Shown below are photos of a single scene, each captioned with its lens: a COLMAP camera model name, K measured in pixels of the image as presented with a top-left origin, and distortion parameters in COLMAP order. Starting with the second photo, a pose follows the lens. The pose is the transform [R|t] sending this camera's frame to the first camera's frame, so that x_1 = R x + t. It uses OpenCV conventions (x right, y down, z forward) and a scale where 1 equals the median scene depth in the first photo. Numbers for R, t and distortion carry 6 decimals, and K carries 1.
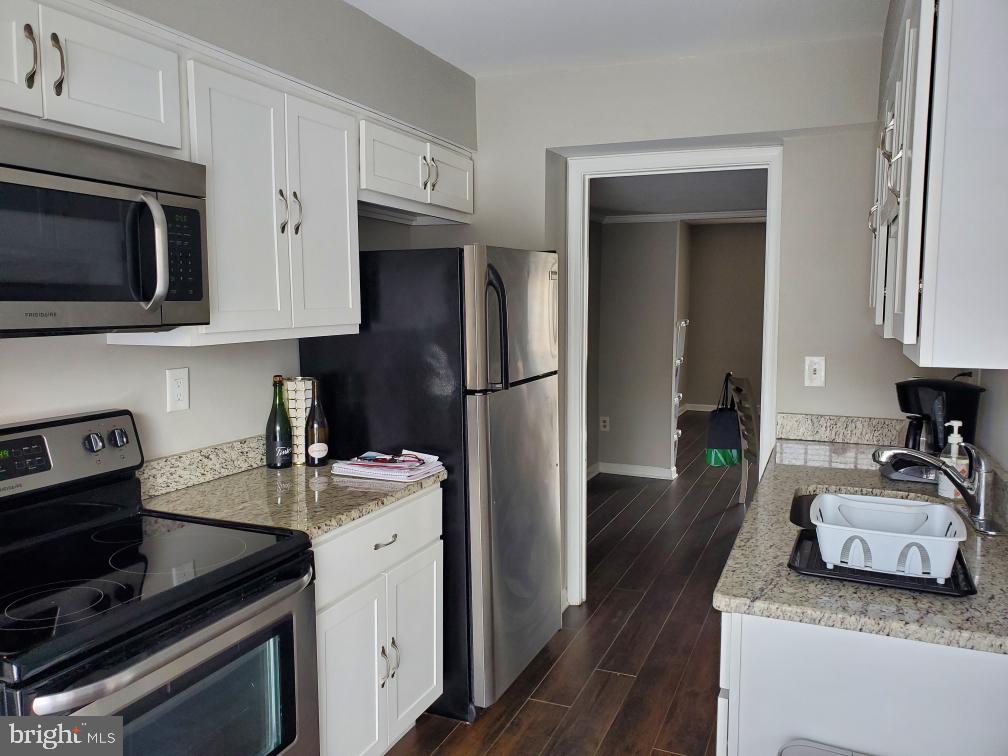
lens RADIAL K [[791.8, 0, 504.0], [0, 791.8, 378.0], [0, 0, 1]] dist [0.100633, -0.074405]
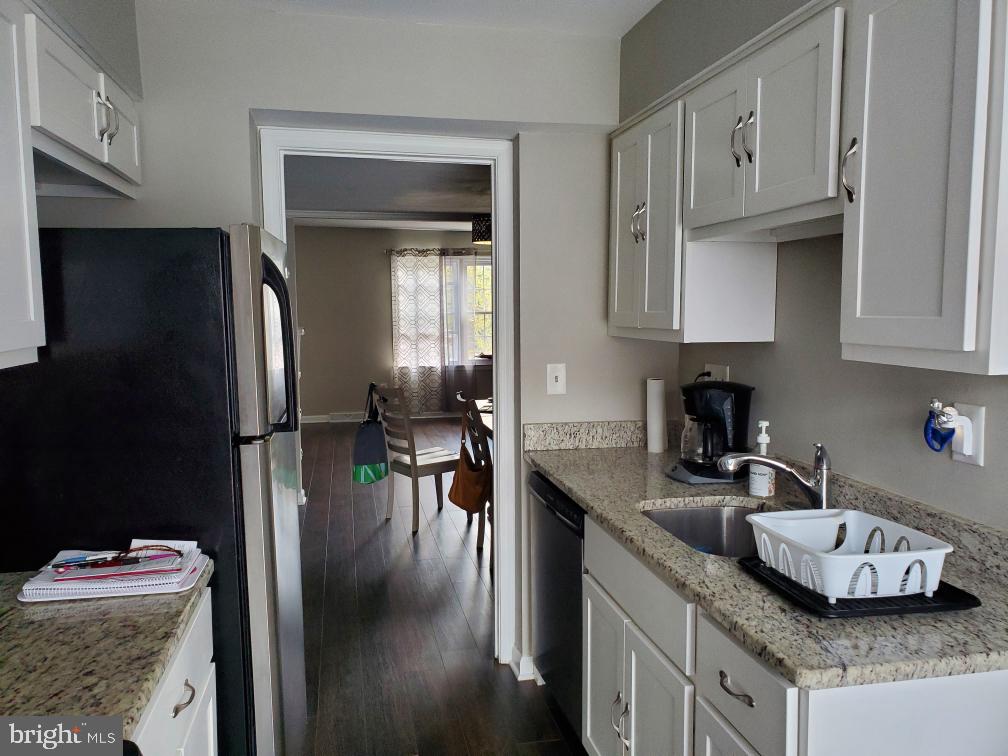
lens RADIAL K [[791.8, 0, 504.0], [0, 791.8, 378.0], [0, 0, 1]] dist [0.100633, -0.074405]
pose [[0.820954, -0.059859, 0.567849, -0.251805], [0.062508, 0.997934, 0.014827, -0.032712], [-0.567563, 0.023323, 0.822999, 0.292713]]
